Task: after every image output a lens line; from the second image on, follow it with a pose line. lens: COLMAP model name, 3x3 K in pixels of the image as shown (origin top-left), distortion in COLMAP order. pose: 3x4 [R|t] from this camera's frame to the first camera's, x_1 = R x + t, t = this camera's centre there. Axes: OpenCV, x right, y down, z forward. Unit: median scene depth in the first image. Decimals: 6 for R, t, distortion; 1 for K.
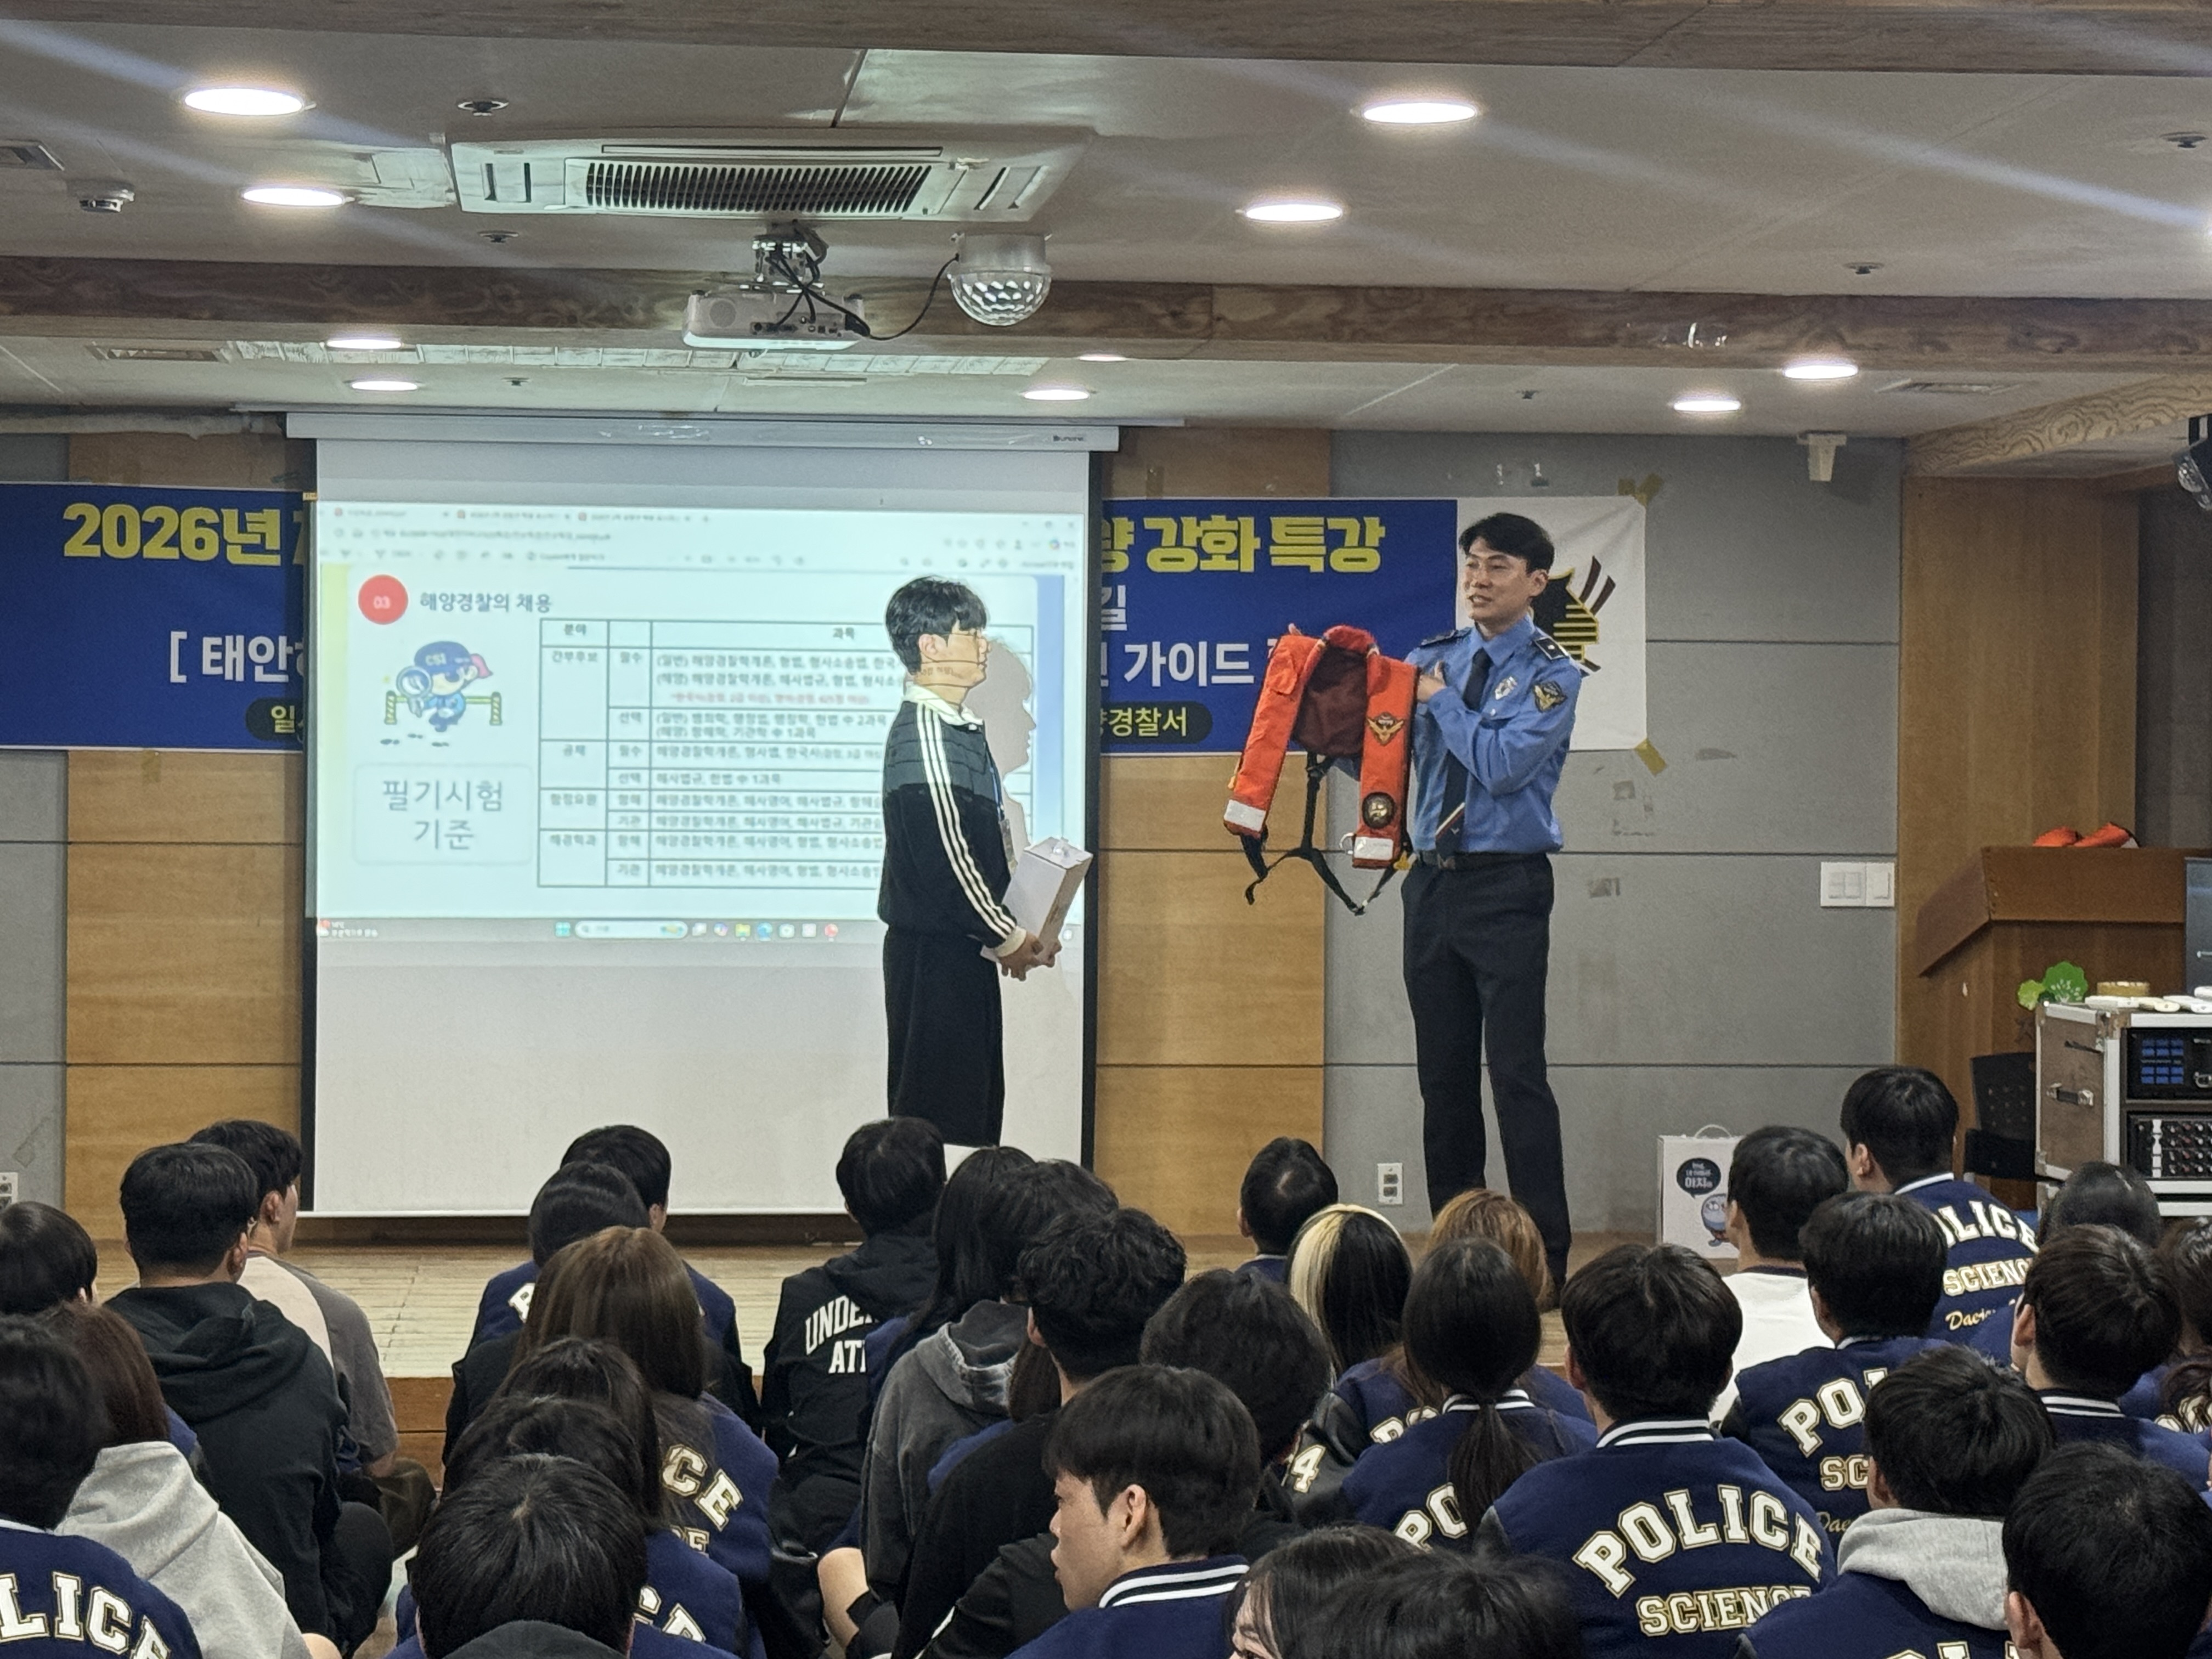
lens RADIAL K [[4633.3, 0, 1064.7], [0, 4633.3, 831.3], [0, 0, 1]] dist [0.143724, 0.000000]
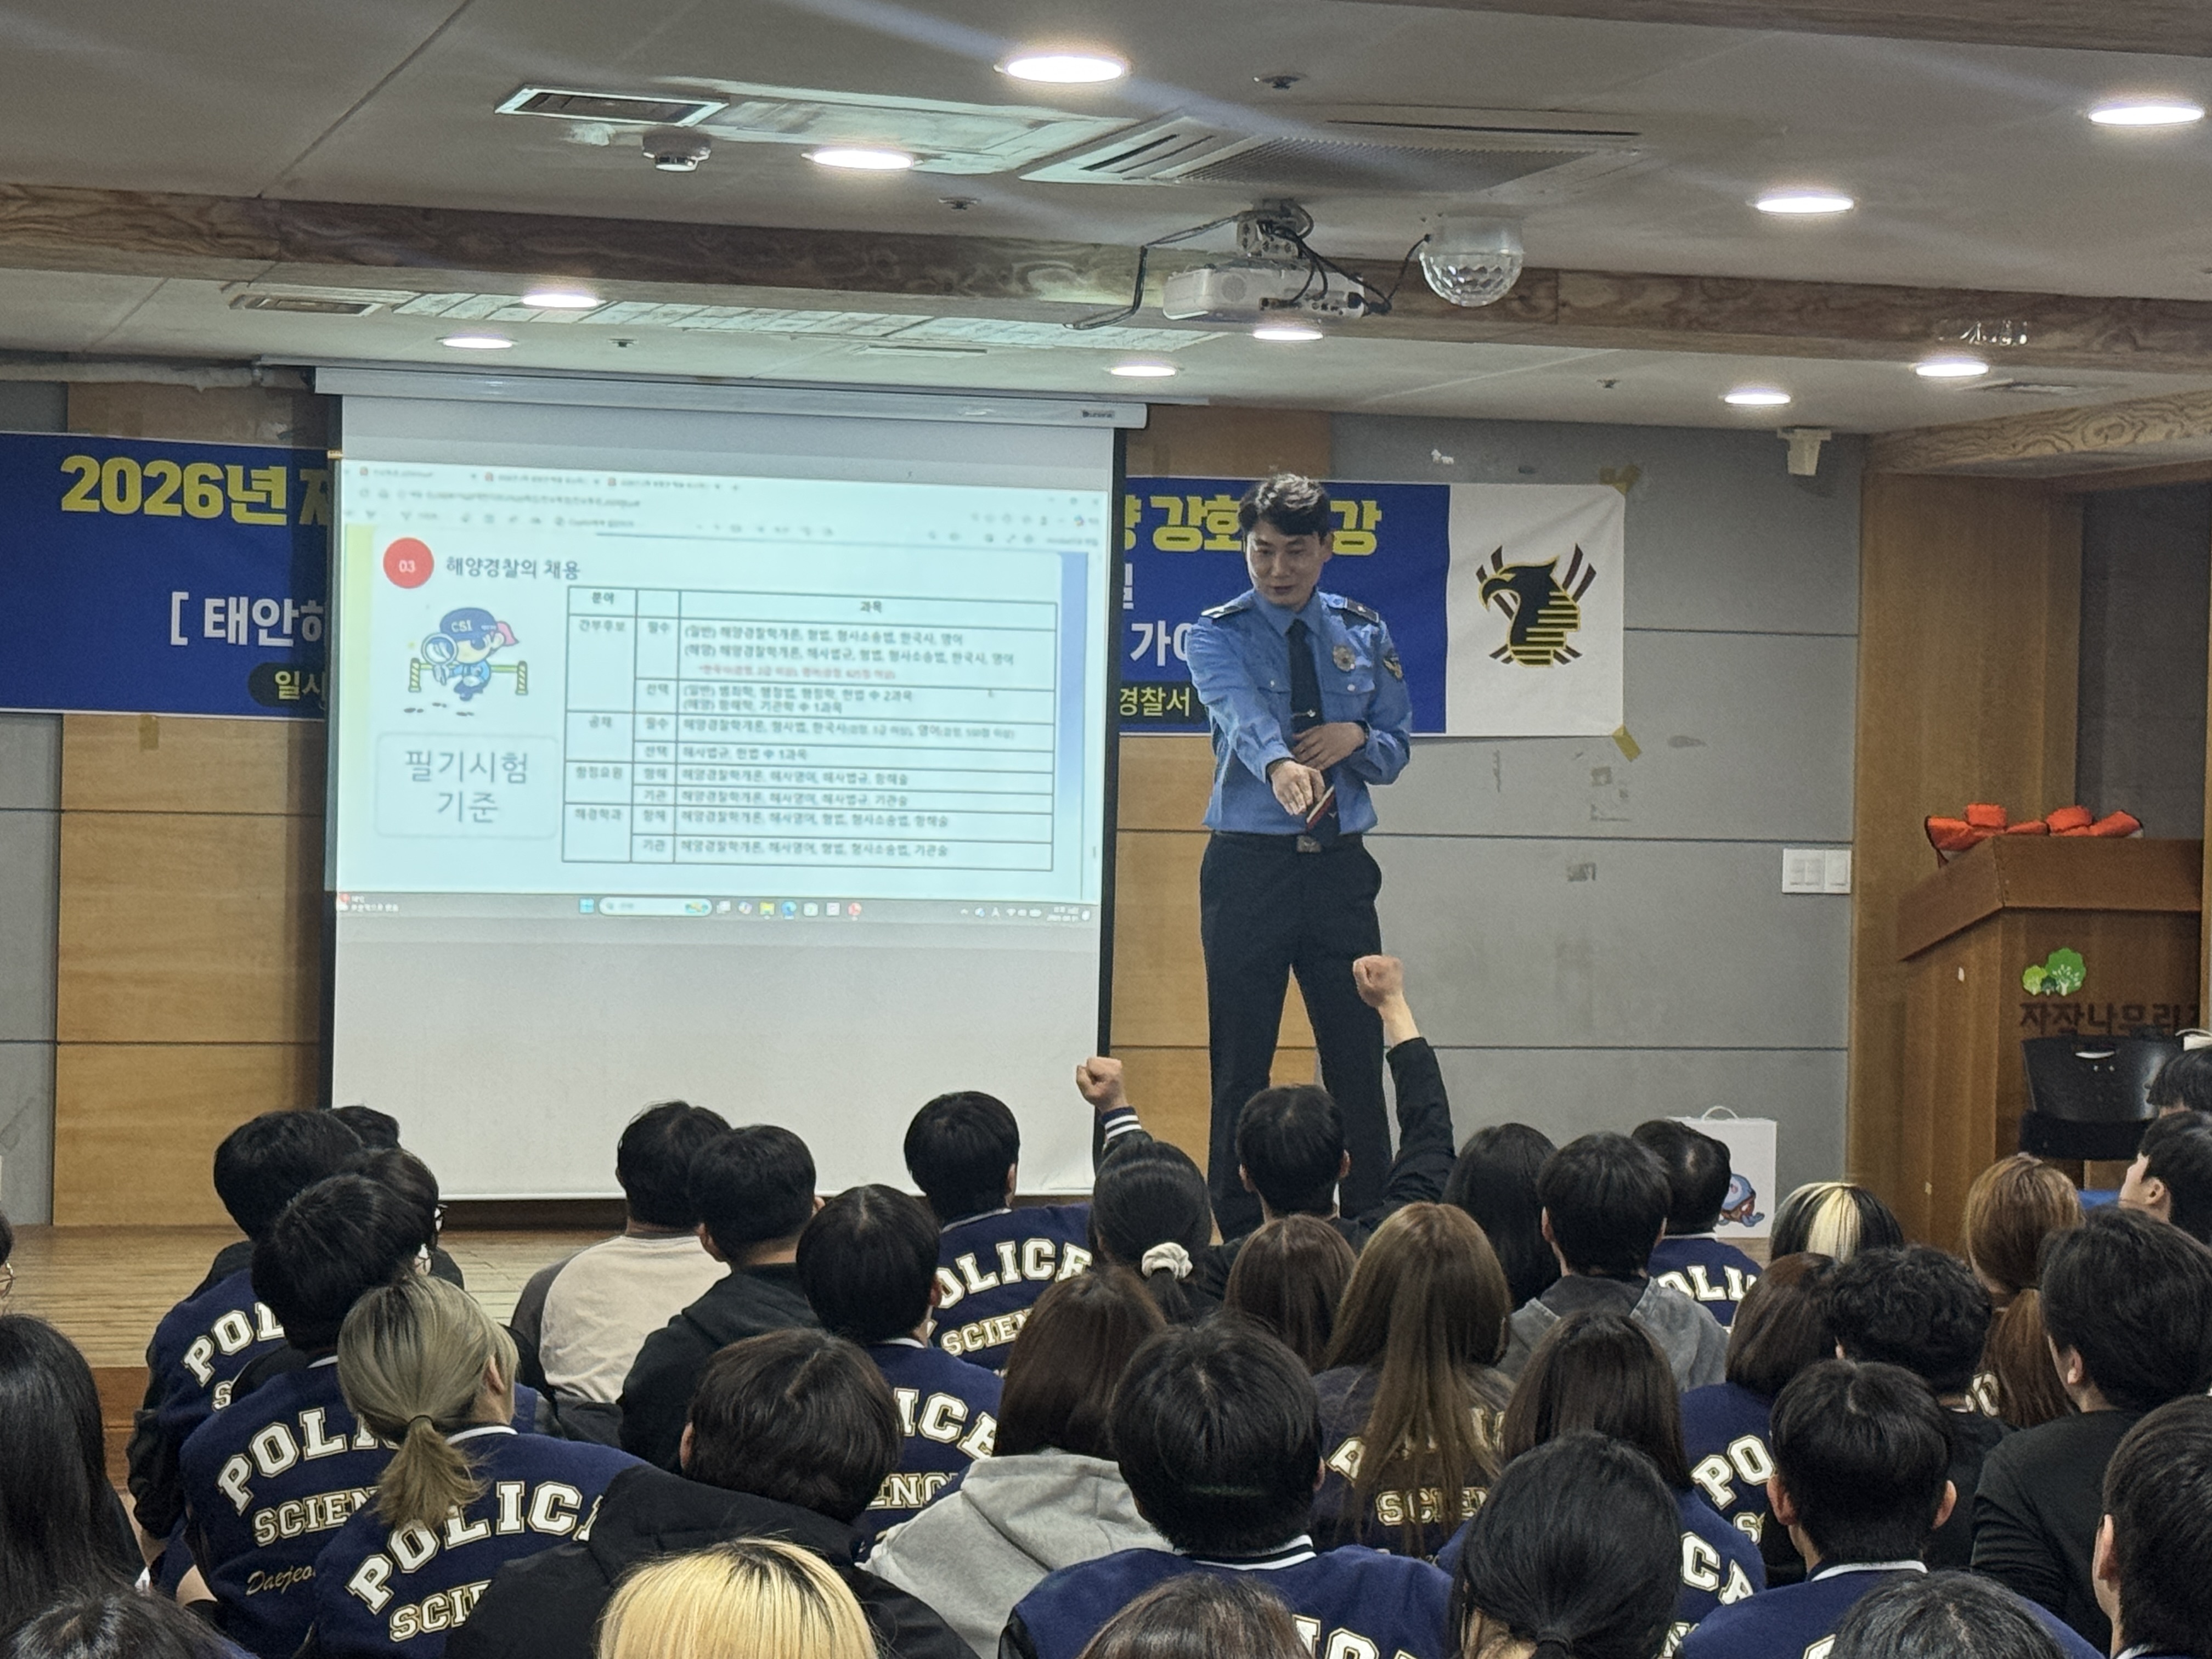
lens RADIAL K [[4743.1, 0, 1068.6], [0, 4743.1, 860.8], [0, 0, 1]] dist [0.142379, 0.000000]
pose [[0.984228, 0.009254, 0.176660, -0.184888], [-0.011023, 0.999898, 0.009036, 0.001602], [-0.176559, -0.010841, 0.984230, 0.000868]]
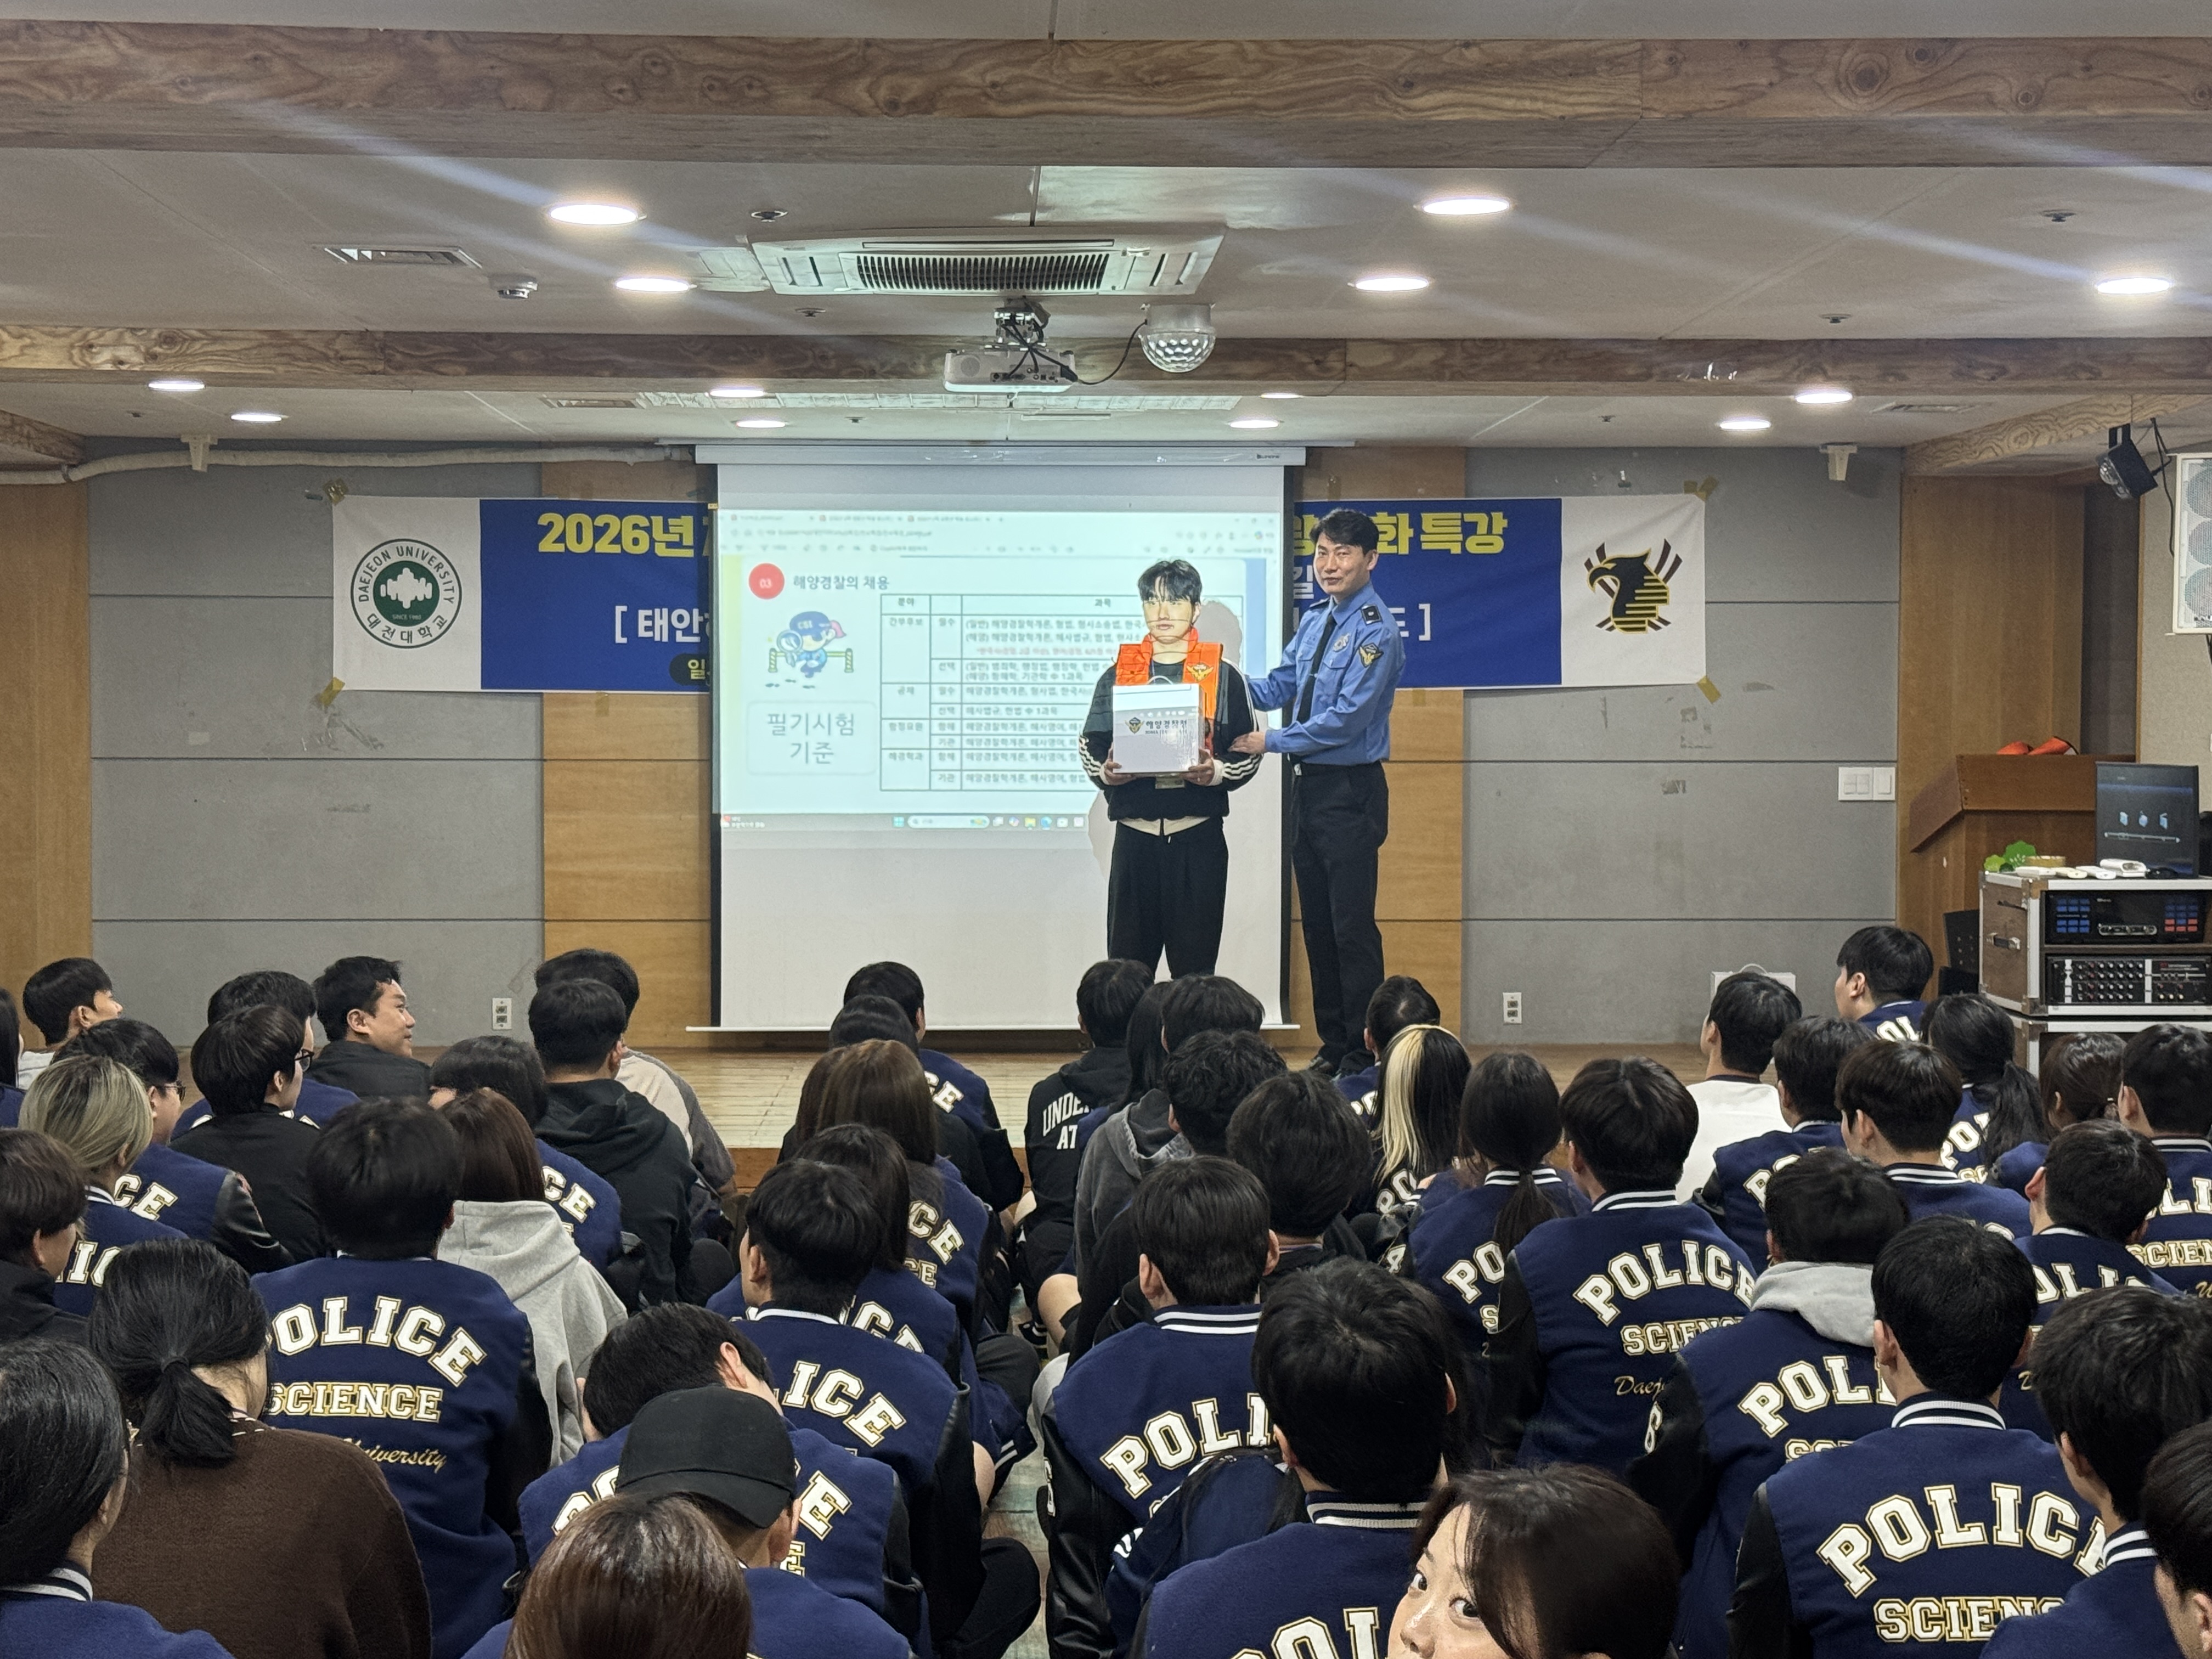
lens RADIAL K [[3400.5, 0, 1093.0], [0, 3400.5, 838.7], [0, 0, 1]] dist [0.146594, 0.000000]
pose [[0.997330, -0.003696, -0.072930, 0.021967], [0.005627, 0.999639, 0.026291, 0.000118], [0.072806, -0.026631, 0.996991, 0.004954]]
